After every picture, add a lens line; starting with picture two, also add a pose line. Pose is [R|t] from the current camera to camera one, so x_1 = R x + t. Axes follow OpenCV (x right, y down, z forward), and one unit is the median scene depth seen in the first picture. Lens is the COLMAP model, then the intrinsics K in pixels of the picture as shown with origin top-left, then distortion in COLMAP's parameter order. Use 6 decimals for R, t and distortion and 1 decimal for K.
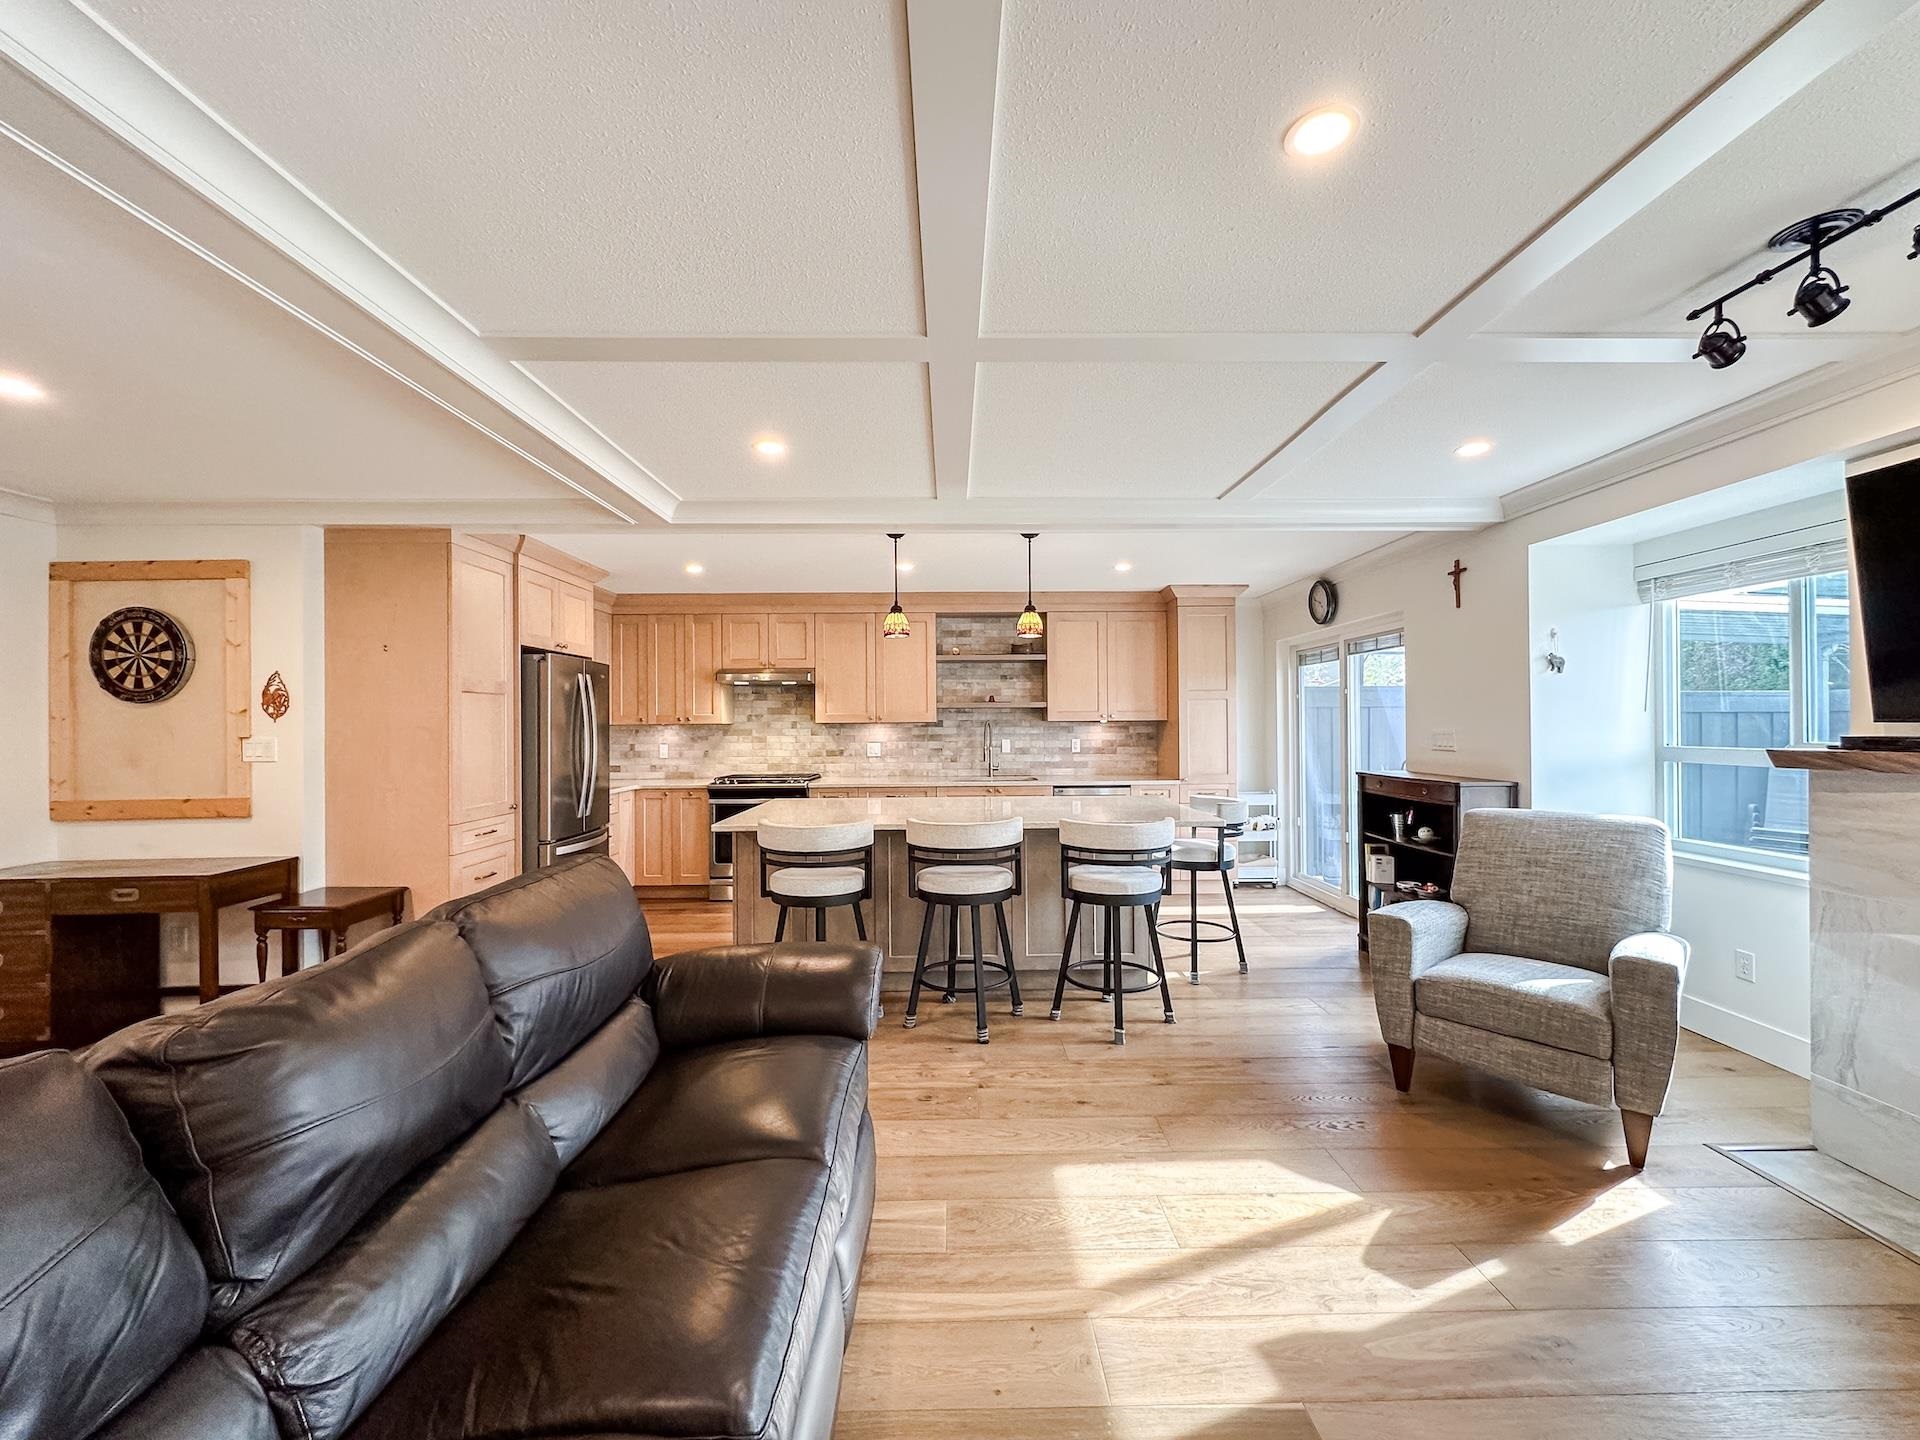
lens RADIAL K [[765.7, 0, 959.6], [0, 765.7, 718.7], [0, 0, 1]] dist [-0.002035, 0.000566]
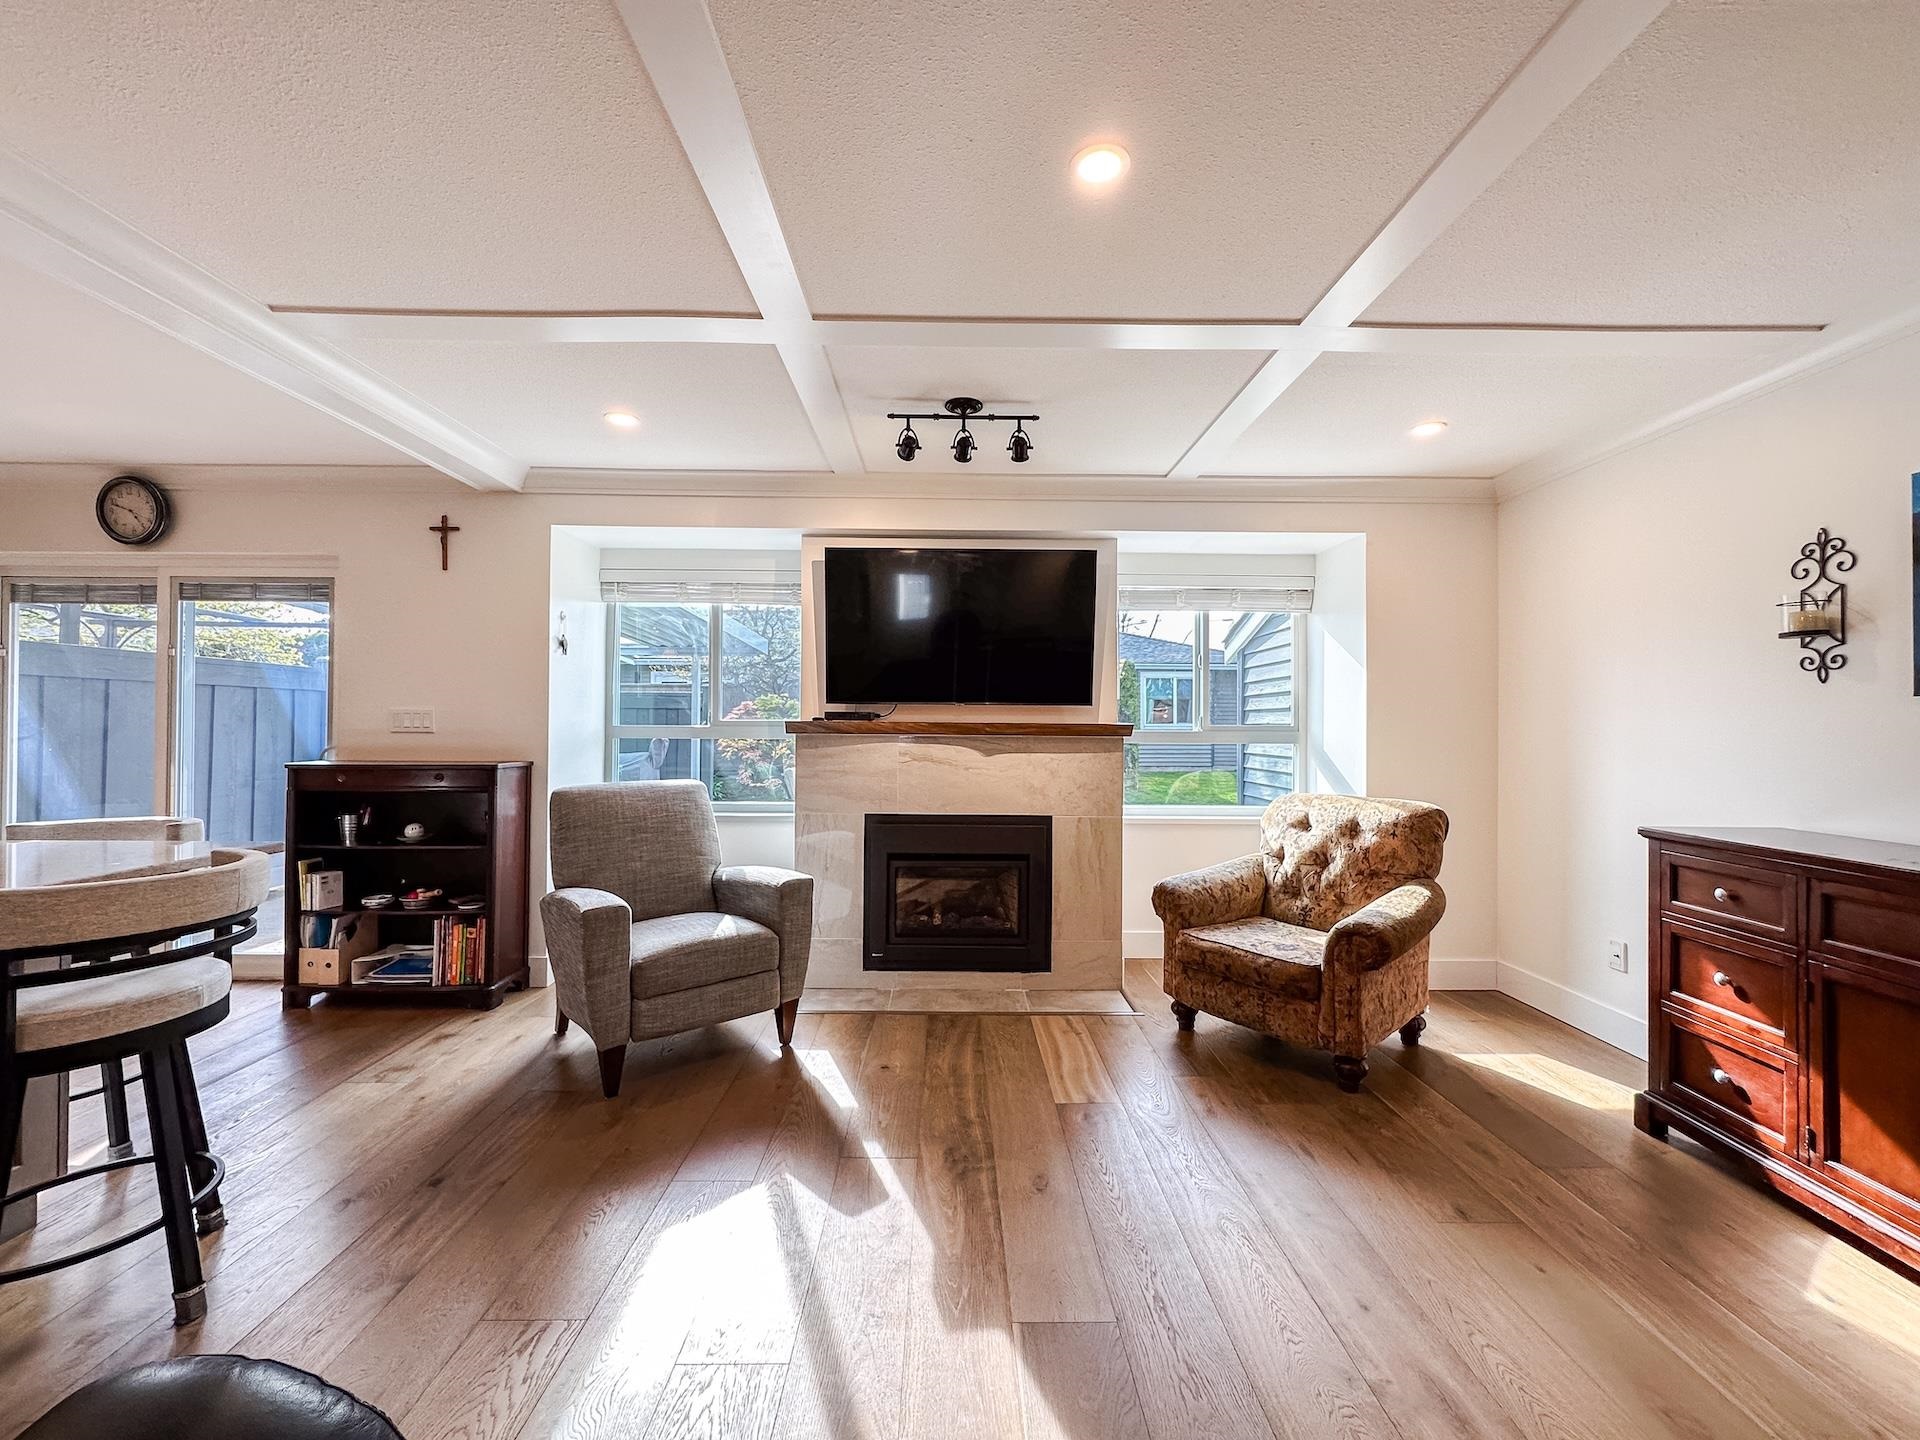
lens RADIAL K [[765.7, 0, 959.6], [0, 765.7, 718.7], [0, 0, 1]] dist [-0.002035, 0.000566]
pose [[0.000290, 0.016040, 0.999871, -0.181399], [-0.013377, 0.999782, -0.016035, 0.026075], [-0.999910, -0.013371, 0.000505, 0.321432]]
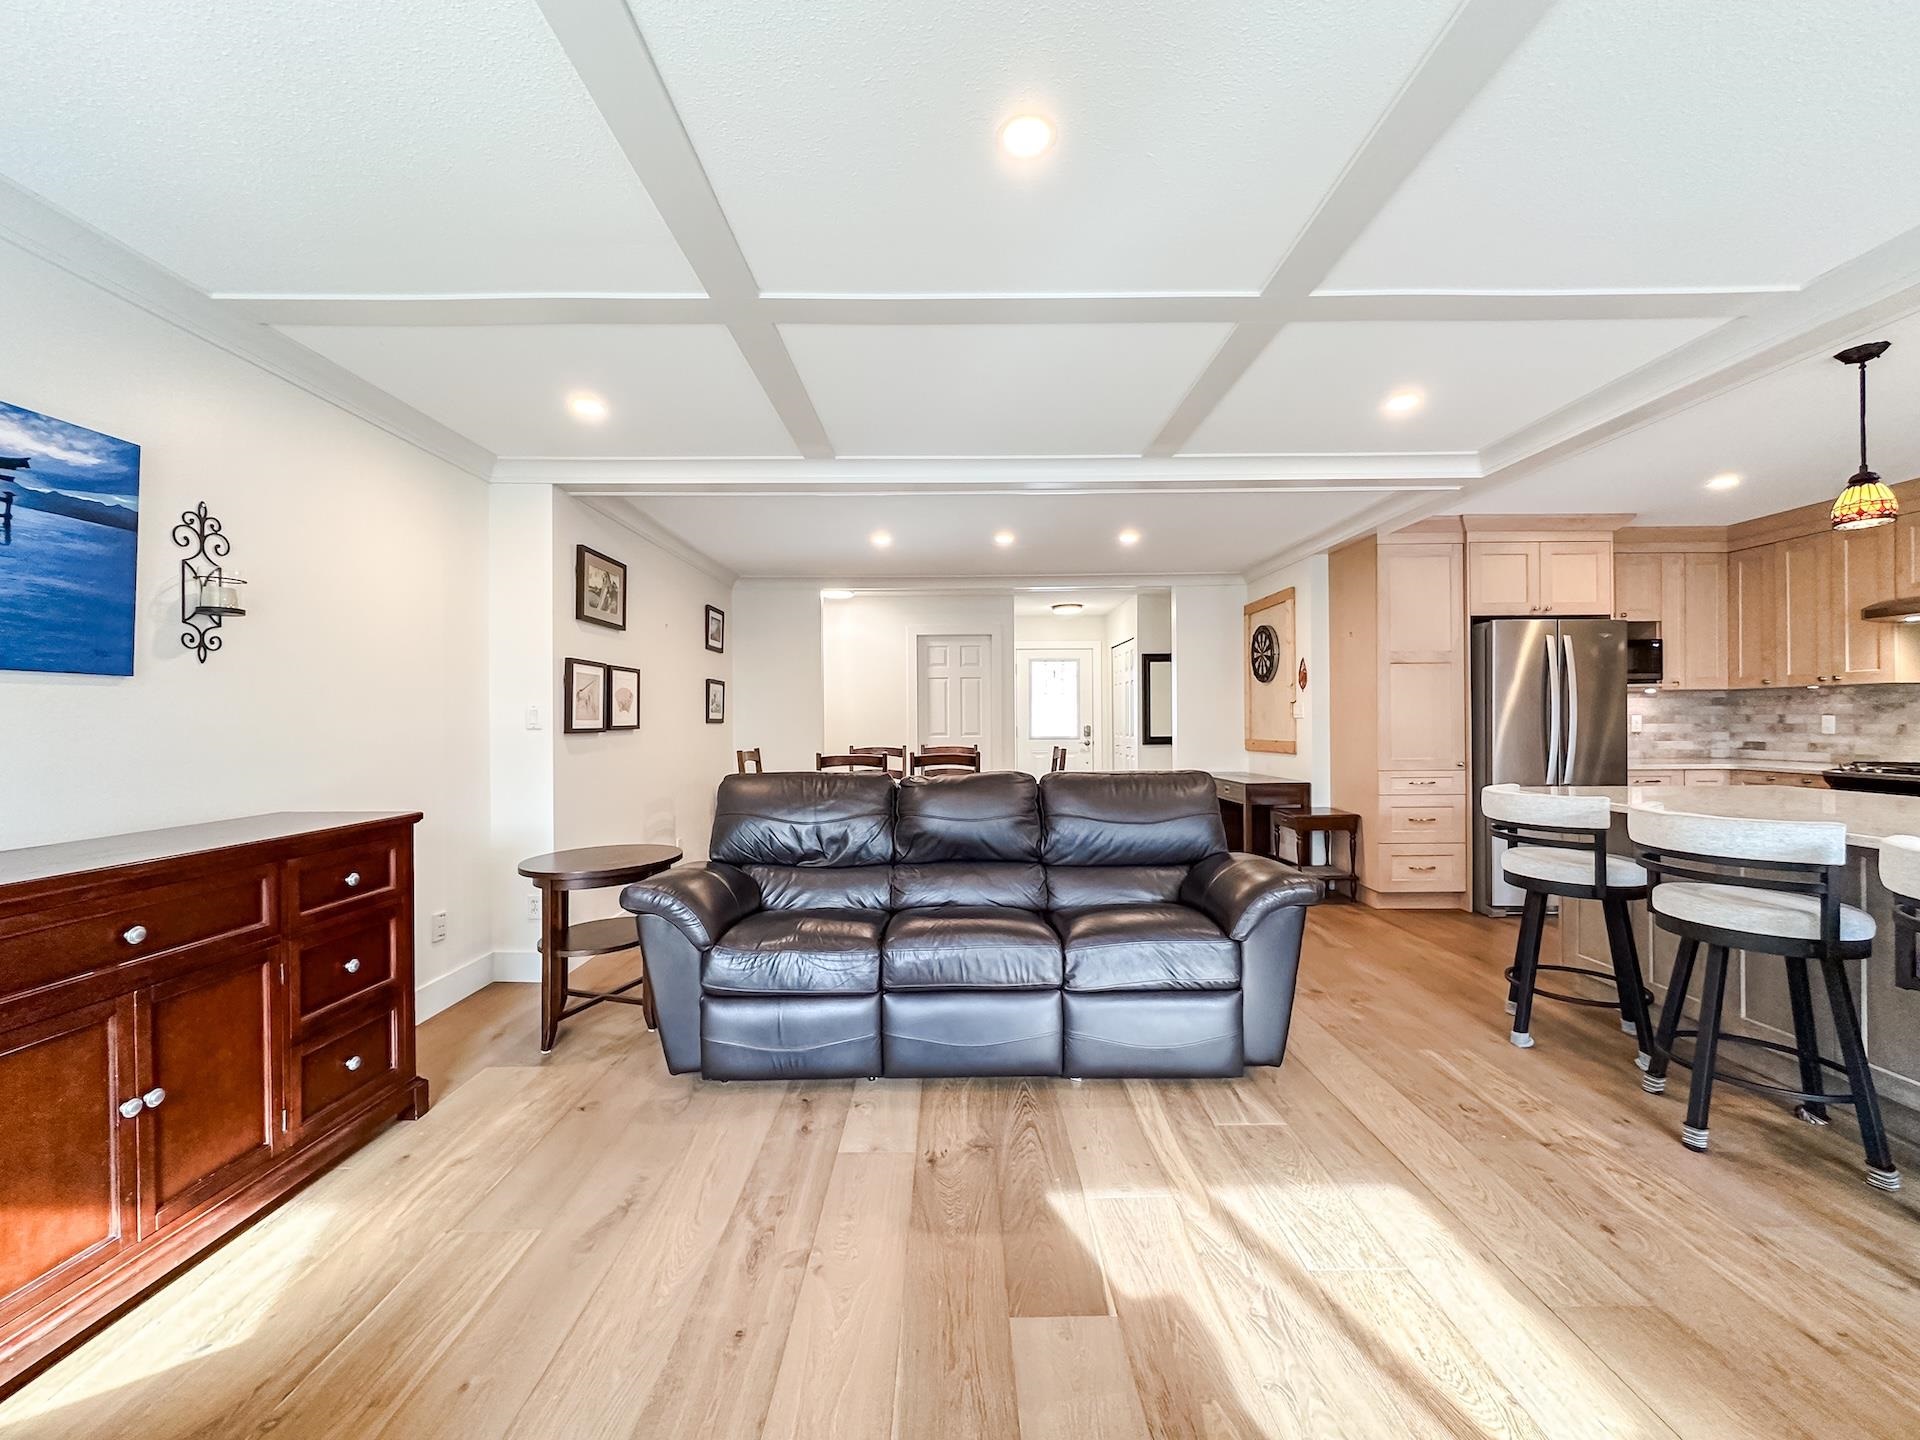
lens RADIAL K [[765.7, 0, 959.6], [0, 765.7, 718.7], [0, 0, 1]] dist [-0.002035, 0.000566]
pose [[-0.007794, 0.008407, -0.999934, 0.434899], [0.013635, 0.999873, 0.008300, 0.025588], [0.999877, -0.013570, -0.007908, 0.239986]]
